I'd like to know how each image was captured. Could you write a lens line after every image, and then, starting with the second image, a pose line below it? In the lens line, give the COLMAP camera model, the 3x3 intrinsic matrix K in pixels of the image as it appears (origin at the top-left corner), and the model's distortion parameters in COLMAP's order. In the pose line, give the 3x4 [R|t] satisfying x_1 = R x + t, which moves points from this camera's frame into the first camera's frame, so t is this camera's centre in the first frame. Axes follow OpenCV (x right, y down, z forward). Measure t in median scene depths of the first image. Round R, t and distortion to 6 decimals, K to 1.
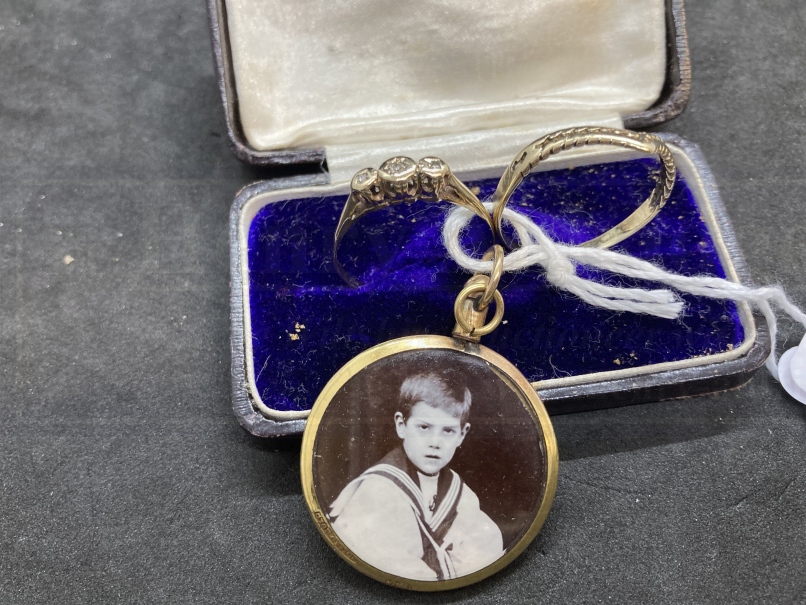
lens RADIAL K [[759.5, 0, 395.4], [0, 759.5, 293.4], [0, 0, 1]] dist [0.110725, 0.000000]
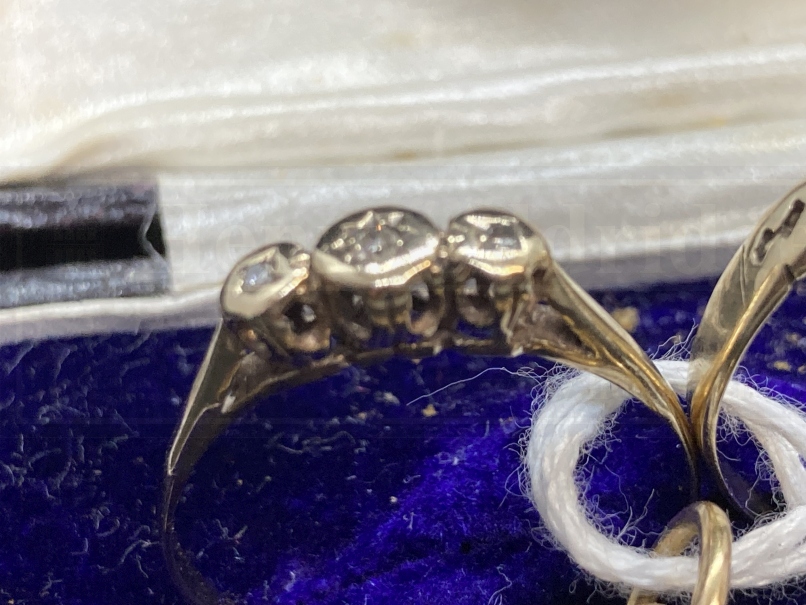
lens RADIAL K [[1933.9, 0, 408.2], [0, 1933.9, 303.0], [0, 0, 1]] dist [0.233274, 0.000000]
pose [[0.999852, 0.013552, 0.010599, 0.006527], [-0.012017, 0.990980, -0.133473, -0.035754], [-0.012313, 0.133326, 0.990996, 0.218925]]
